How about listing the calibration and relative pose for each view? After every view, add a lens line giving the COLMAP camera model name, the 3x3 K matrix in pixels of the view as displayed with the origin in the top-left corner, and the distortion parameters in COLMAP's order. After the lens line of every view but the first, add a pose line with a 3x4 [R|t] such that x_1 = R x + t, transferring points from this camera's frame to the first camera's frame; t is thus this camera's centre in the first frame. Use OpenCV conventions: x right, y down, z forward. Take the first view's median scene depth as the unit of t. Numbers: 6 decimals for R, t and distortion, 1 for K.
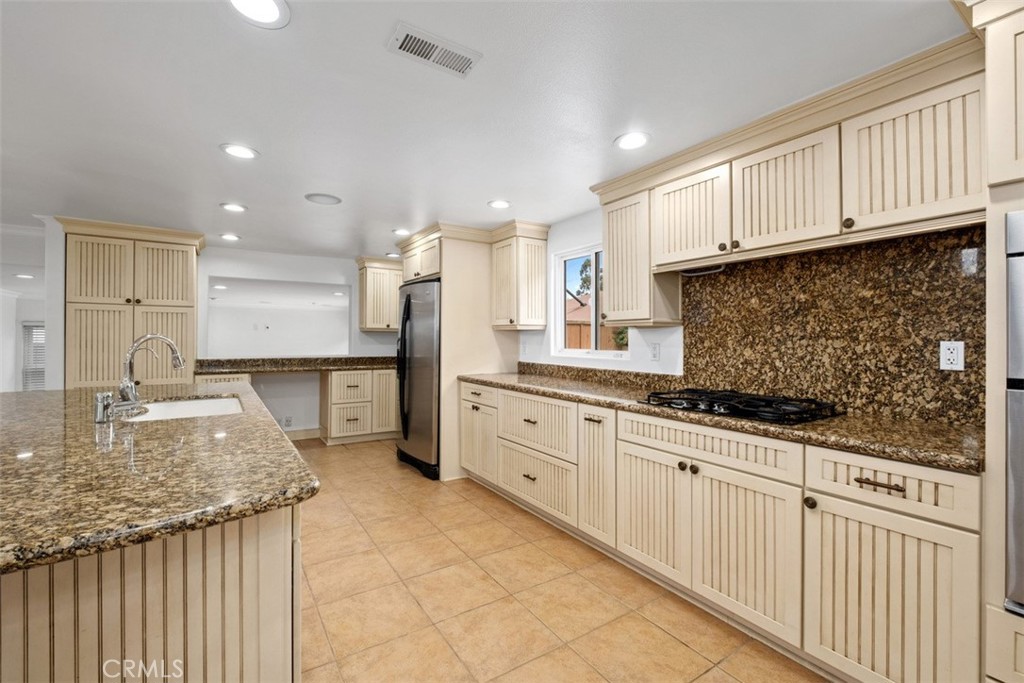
lens RADIAL K [[441.0, 0, 510.0], [0, 441.0, 336.5], [0, 0, 1]] dist [-0.000738, -0.003973]
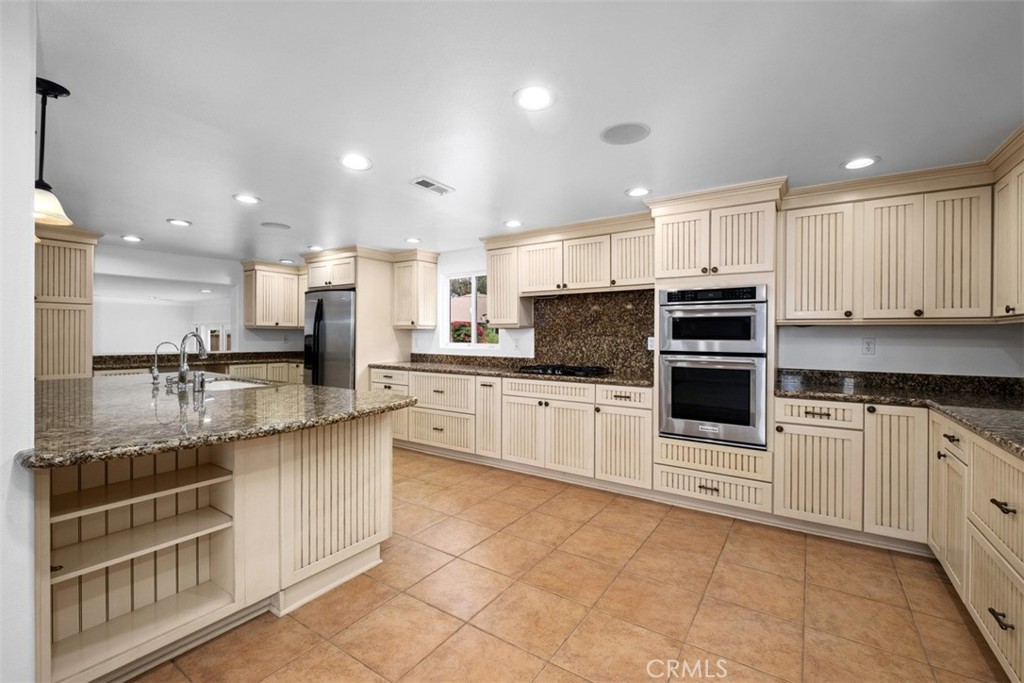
lens RADIAL K [[441.0, 0, 509.6], [0, 441.0, 336.3], [0, 0, 1]] dist [-0.000738, -0.003973]
pose [[0.923920, 0.001032, 0.382585, -0.382394], [-0.003361, 0.999980, 0.005418, -0.002170], [-0.382571, -0.006292, 0.923905, -0.582881]]
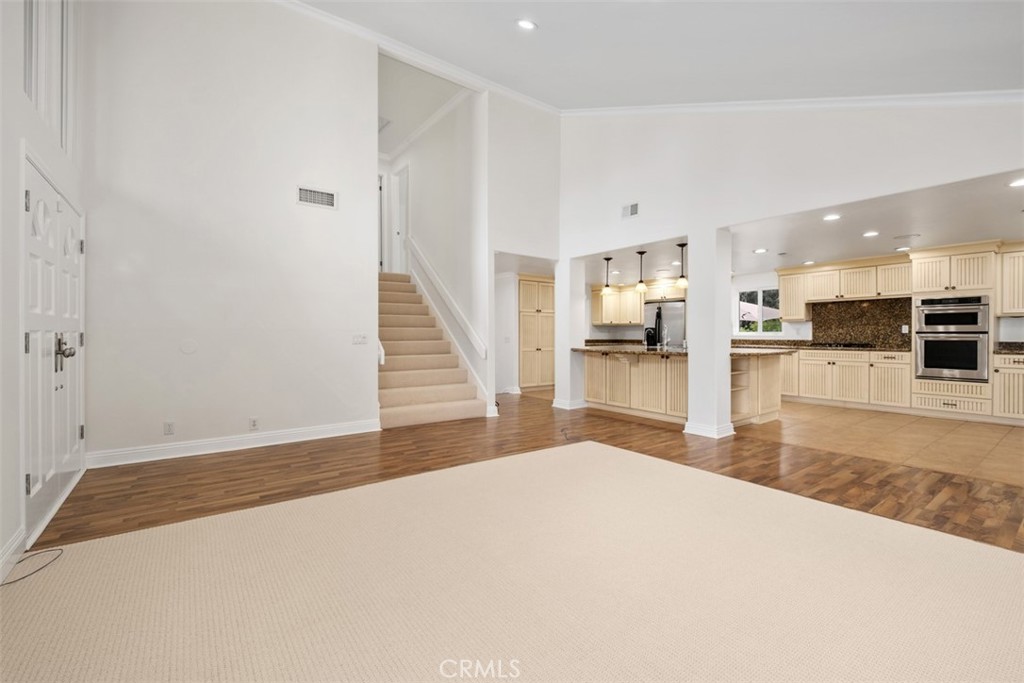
lens RADIAL K [[441.0, 0, 509.8], [0, 441.0, 337.5], [0, 0, 1]] dist [-0.000738, -0.003973]
pose [[0.998712, -0.005338, 0.050454, -1.866458], [0.004816, 0.999934, 0.010478, 0.042875], [-0.050506, -0.010221, 0.998671, -1.884041]]
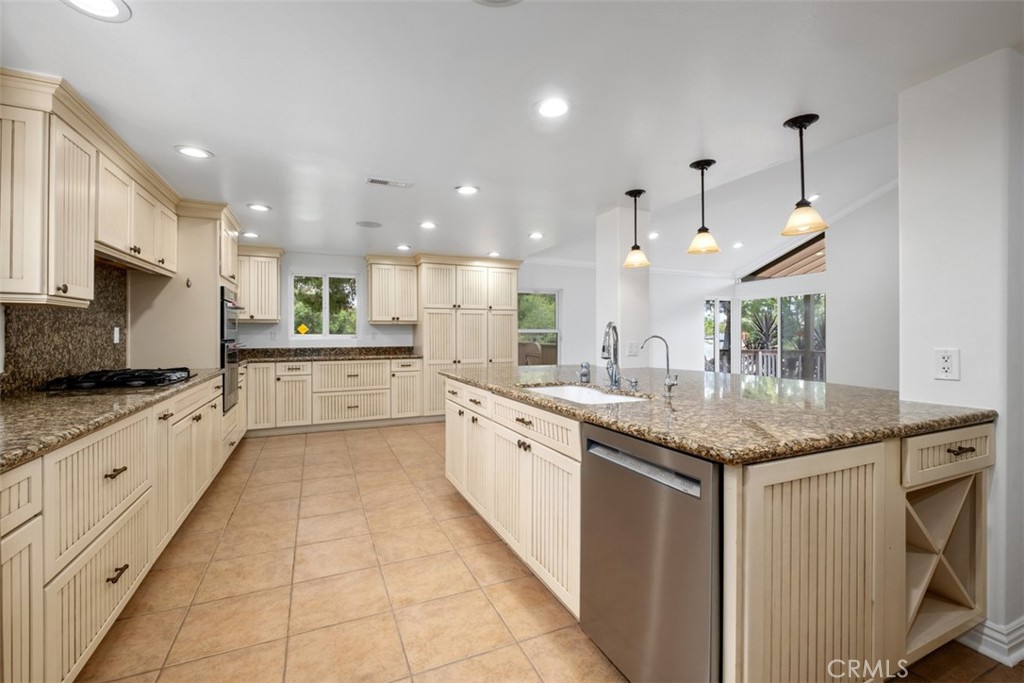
lens RADIAL K [[441.0, 0, 511.4], [0, 441.0, 332.7], [0, 0, 1]] dist [-0.000738, -0.003973]
pose [[-0.987205, -0.003897, 0.159407, -0.668604], [-0.004322, 0.999988, -0.002315, 0.021539], [-0.159396, -0.002974, -0.987210, 1.856457]]
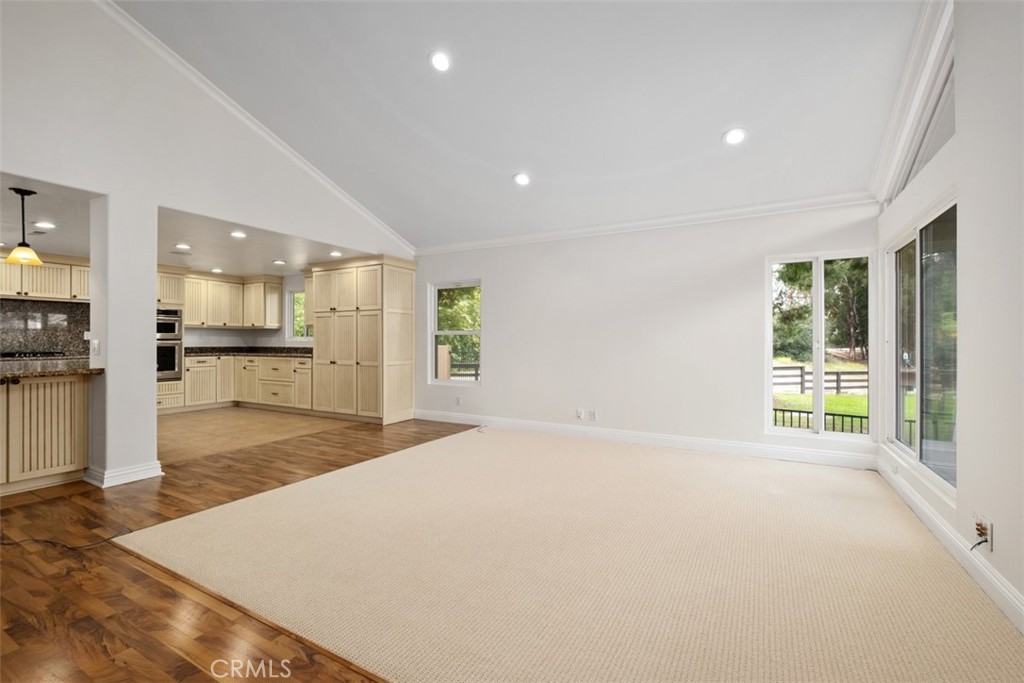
lens RADIAL K [[441.0, 0, 509.5], [0, 441.0, 338.2], [0, 0, 1]] dist [-0.000738, -0.003973]
pose [[-0.456073, 0.000477, 0.889942, -2.772350], [-0.005709, 0.999978, -0.003462, 0.041865], [-0.889924, -0.006660, -0.456061, -0.326637]]
